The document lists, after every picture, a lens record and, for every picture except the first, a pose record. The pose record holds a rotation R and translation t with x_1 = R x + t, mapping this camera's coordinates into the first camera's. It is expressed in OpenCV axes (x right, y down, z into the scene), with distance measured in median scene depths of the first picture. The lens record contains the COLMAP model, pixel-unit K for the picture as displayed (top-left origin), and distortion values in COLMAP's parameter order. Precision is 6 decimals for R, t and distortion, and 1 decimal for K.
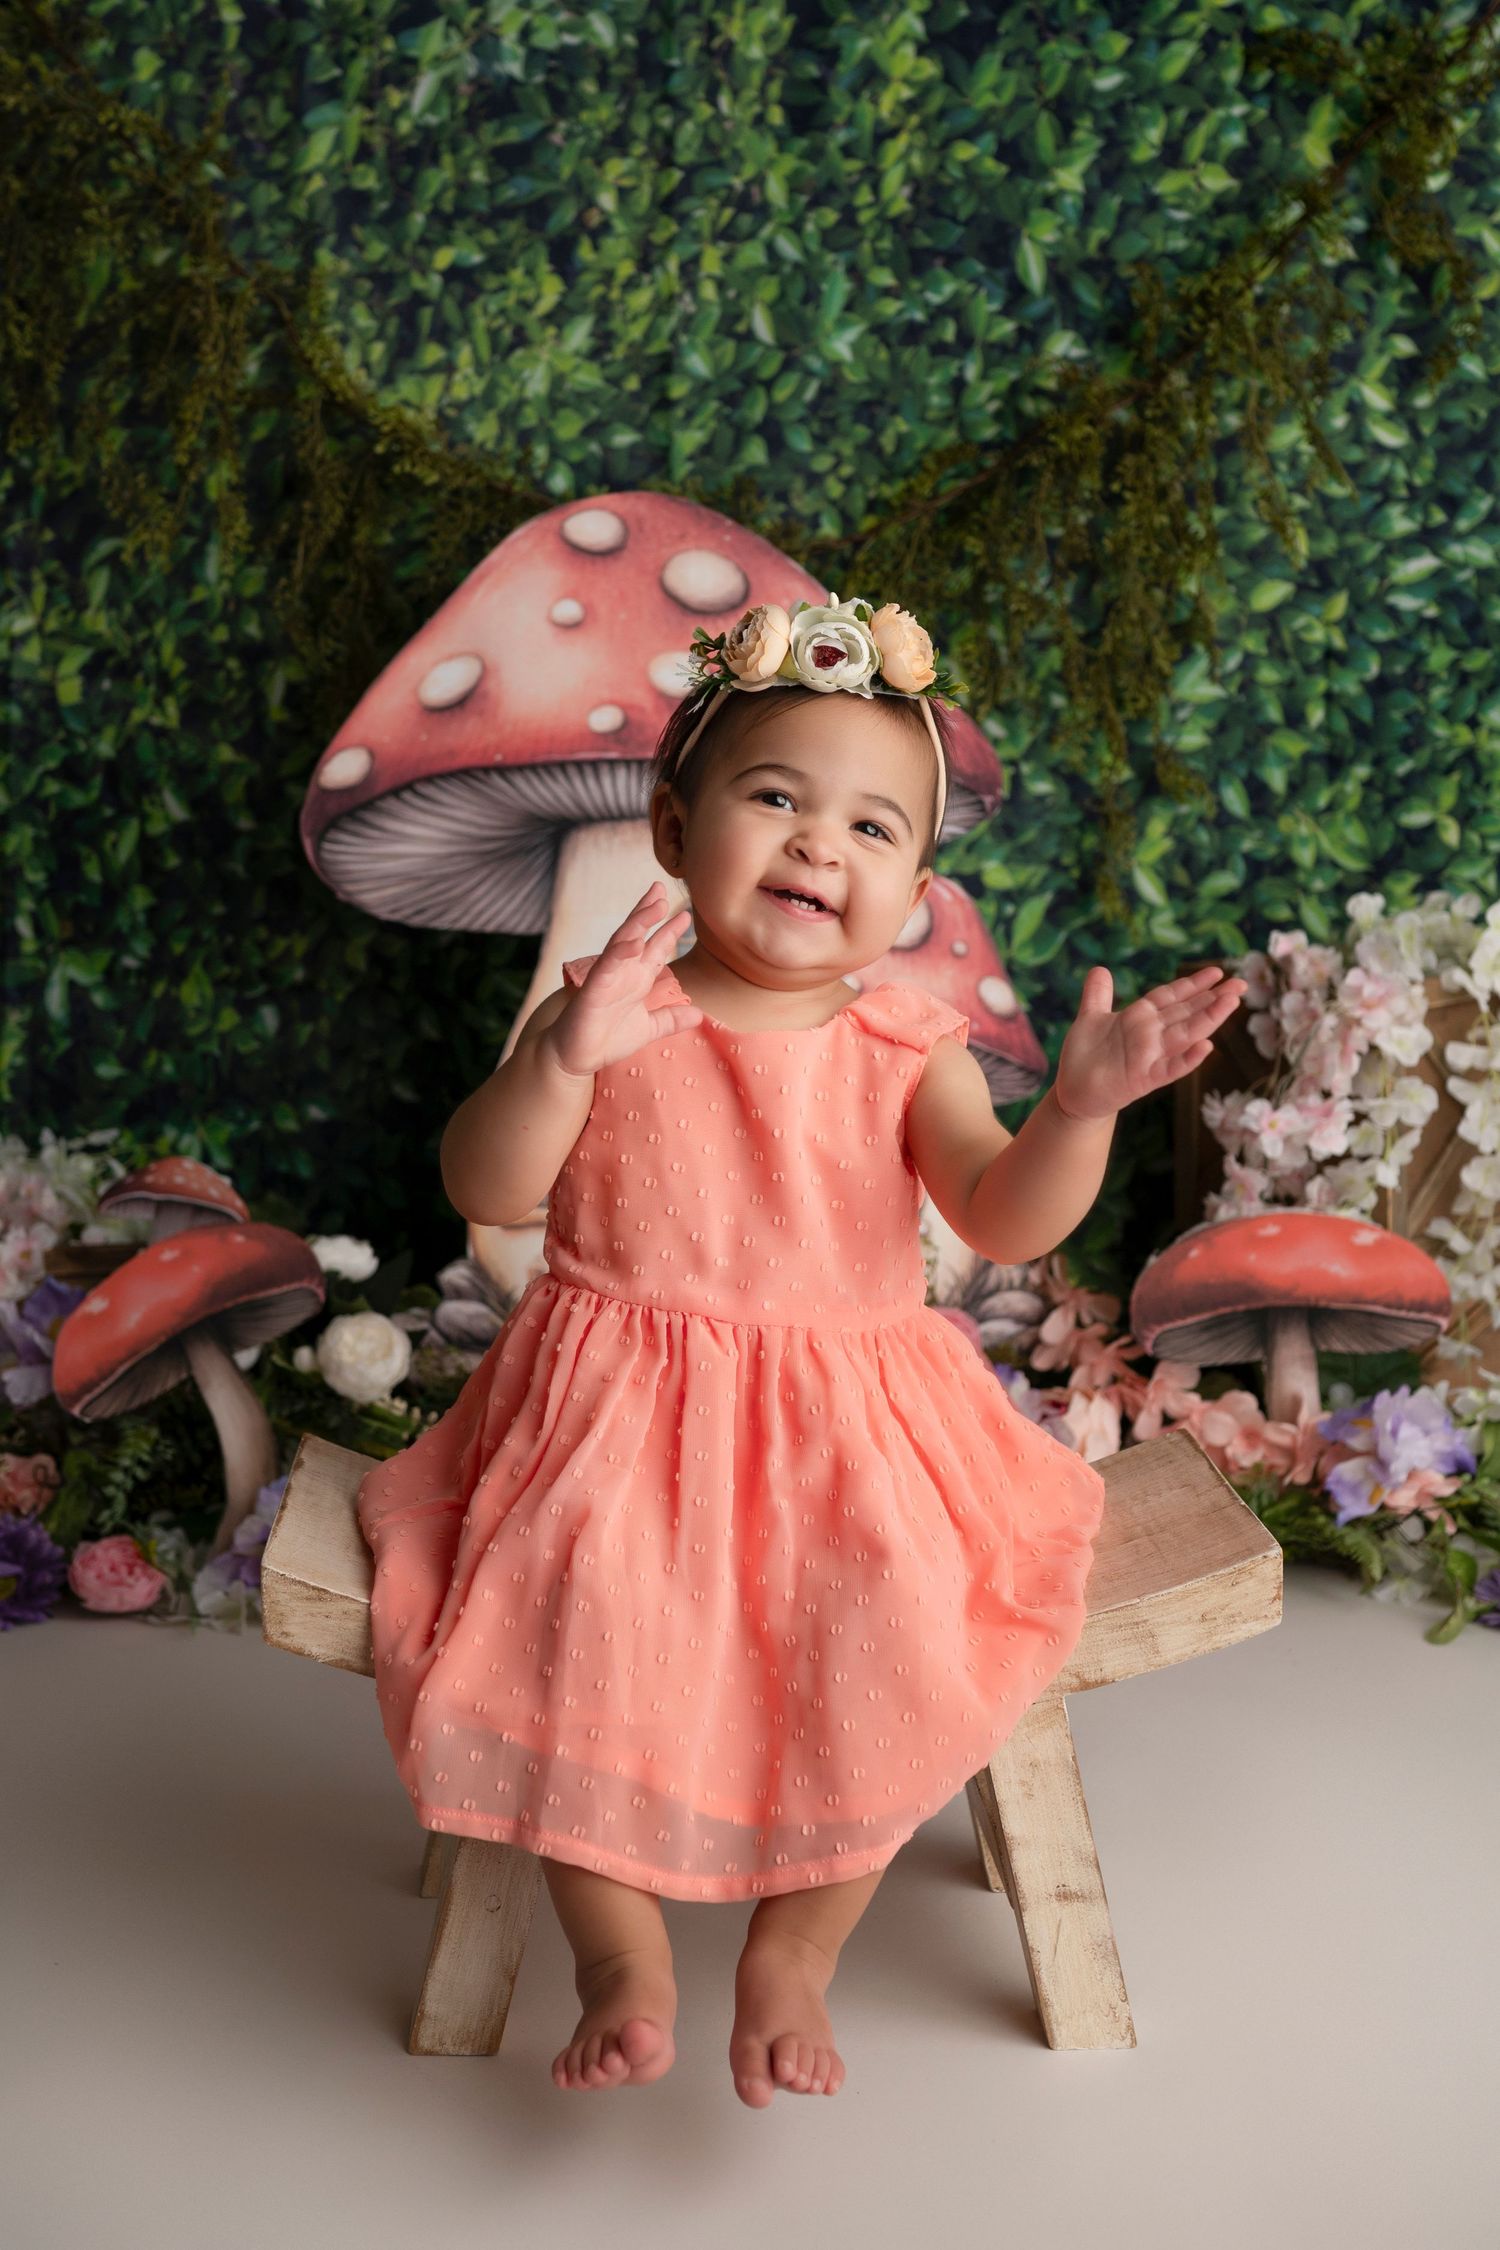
lens RADIAL K [[2810.2, 0, 755.2], [0, 2810.2, 950.6], [0, 0, 1]] dist [-0.004136, 0.000000]
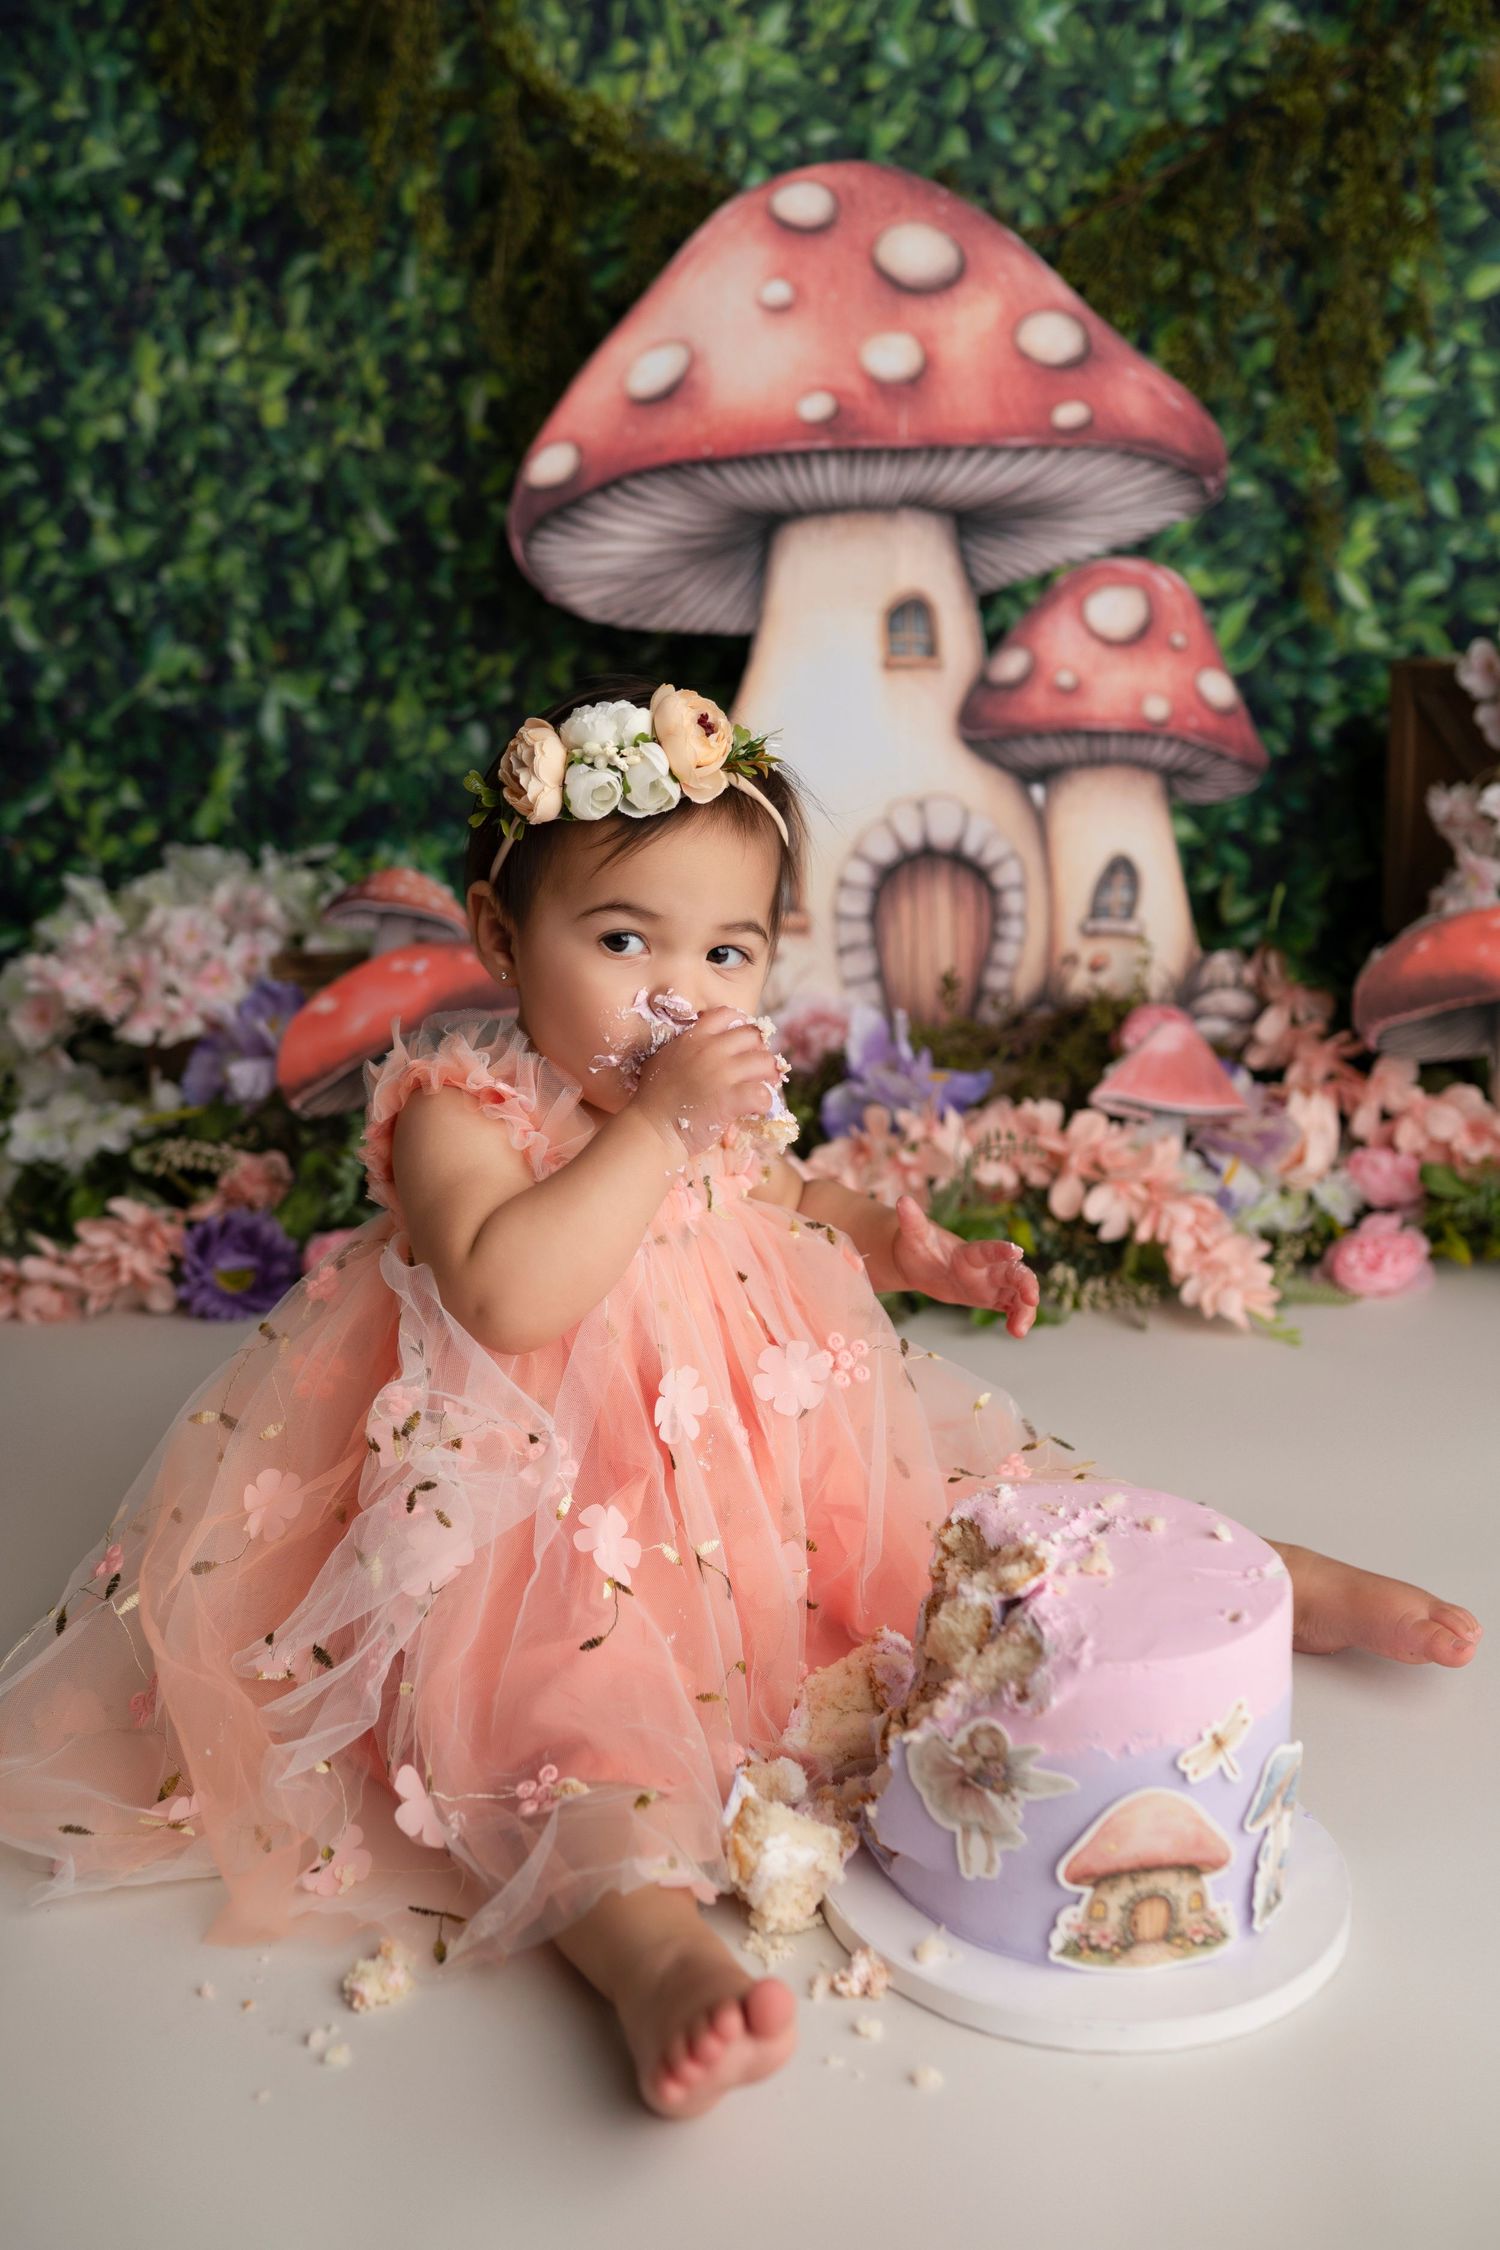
lens RADIAL K [[2376.1, 0, 684.4], [0, 2376.1, 1049.5], [0, 0, 1]] dist [-0.004484, 0.000000]
pose [[0.997303, -0.007032, -0.073053, -0.036062], [0.015362, 0.993352, 0.114087, 0.040017], [0.071765, -0.114901, 0.990781, 0.137900]]
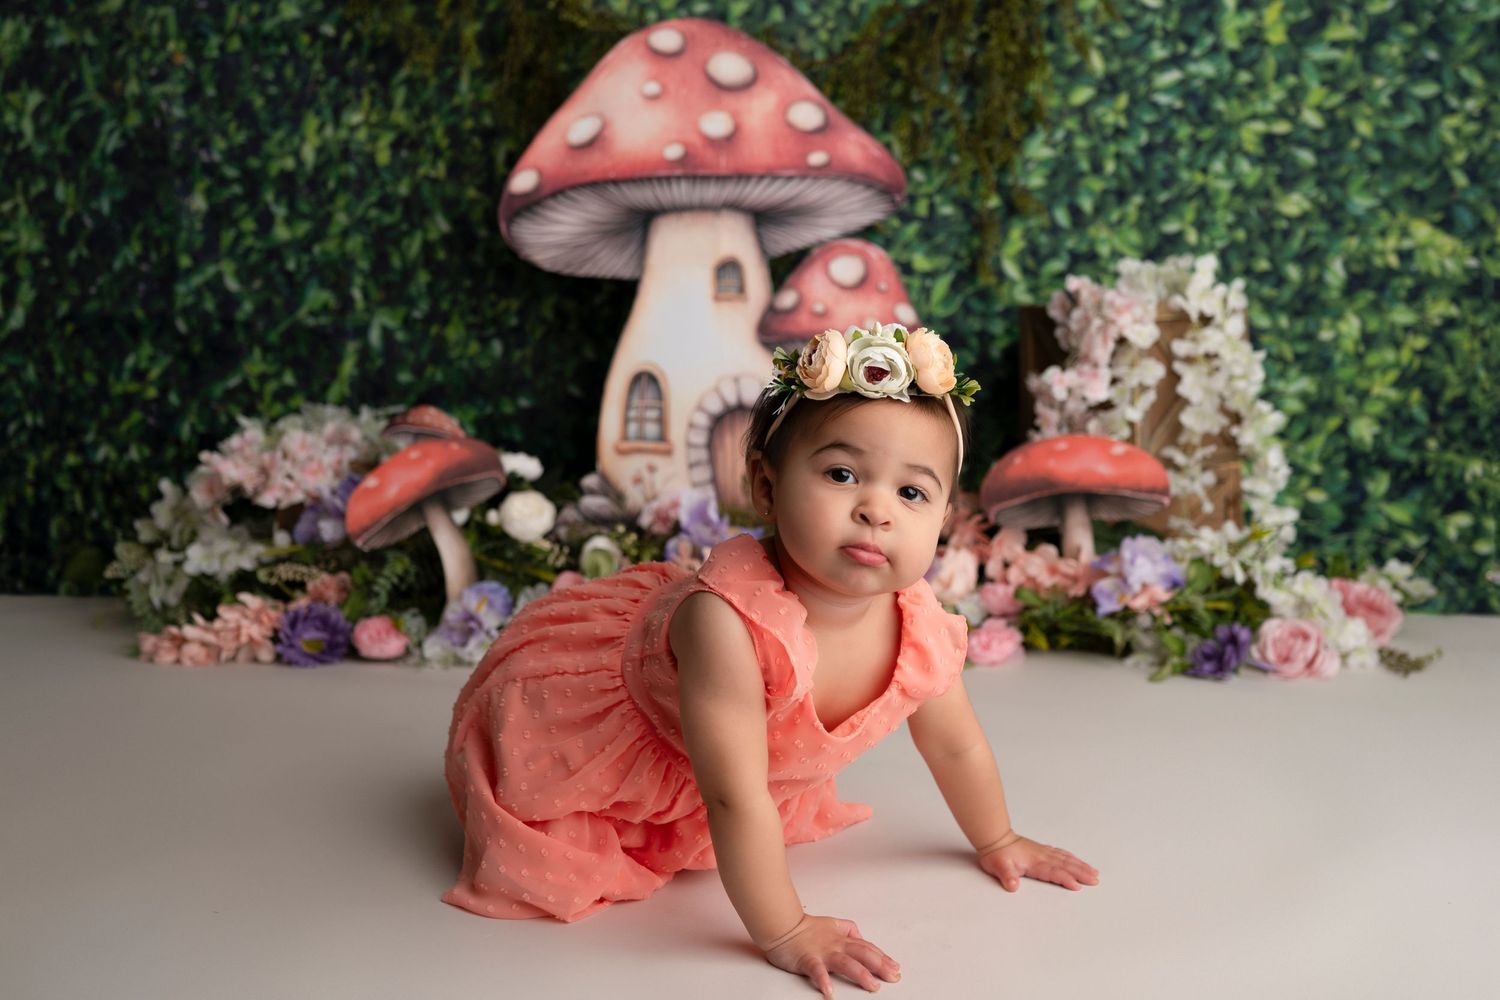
lens RADIAL K [[1674.0, 0, 807.2], [0, 1674.0, 406.3], [0, 0, 1]] dist [-0.001216, 0.000000]
pose [[0.997987, -0.000825, -0.063412, 0.083400], [-0.001513, 0.999321, -0.036819, 0.099578], [0.063399, 0.036841, 0.997308, -0.009799]]
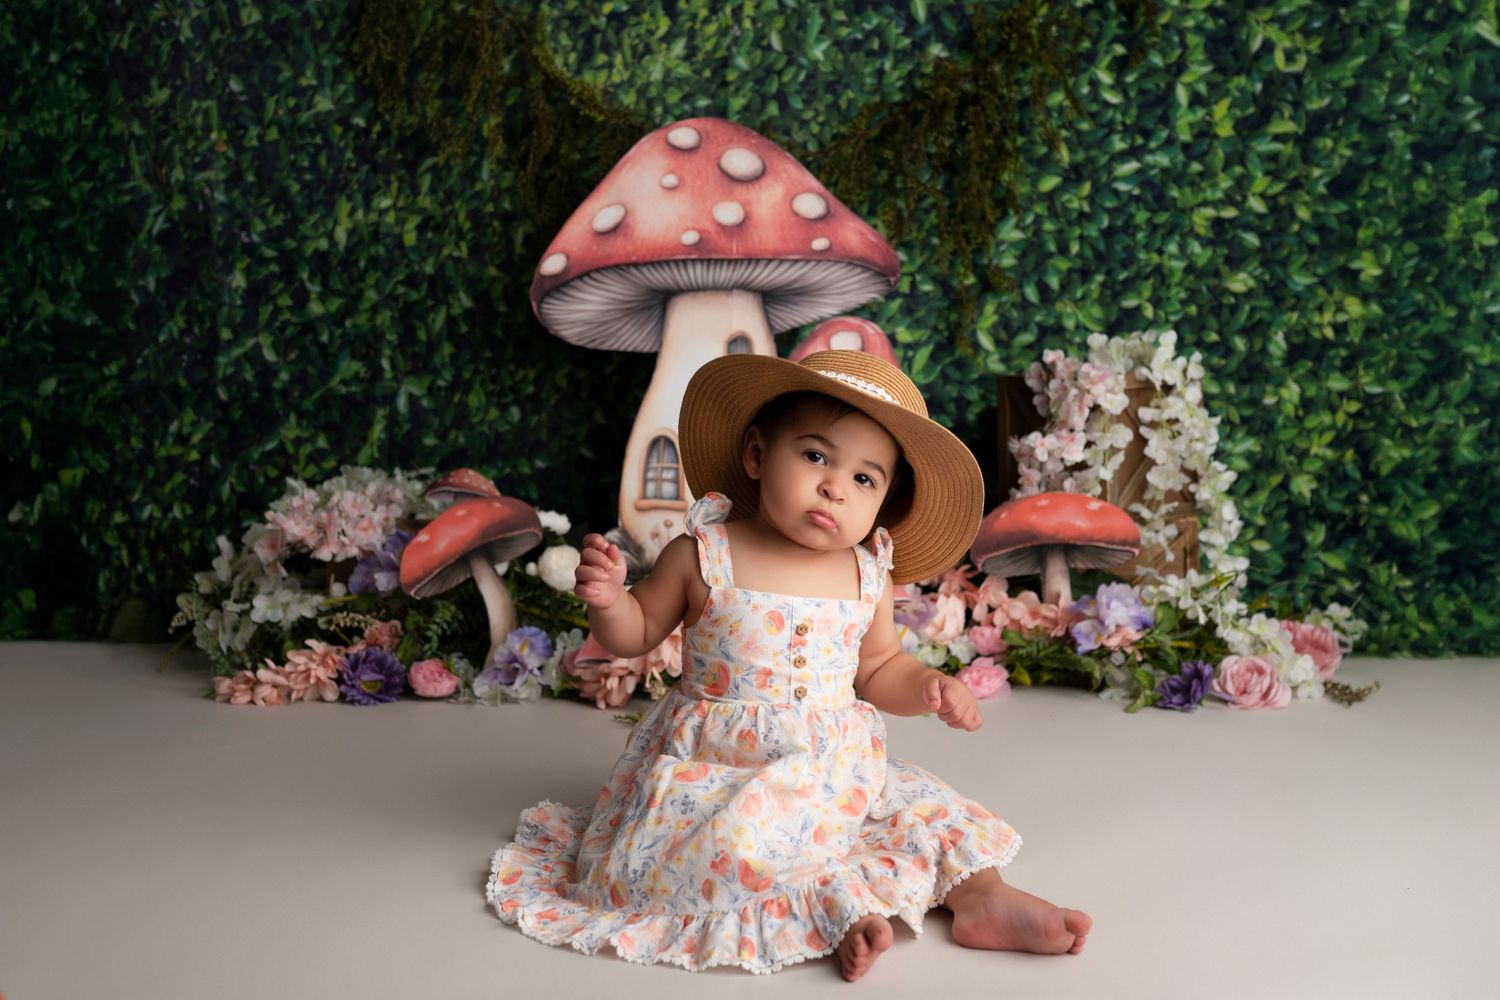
lens RADIAL K [[1674.0, 0, 757.4], [0, 1674.0, 460.6], [0, 0, 1]] dist [-0.001216, 0.000000]
pose [[0.999458, -0.004012, -0.032681, 0.025639], [0.002889, 0.999406, -0.034335, 0.096436], [0.032800, 0.034222, 0.998876, -0.111887]]
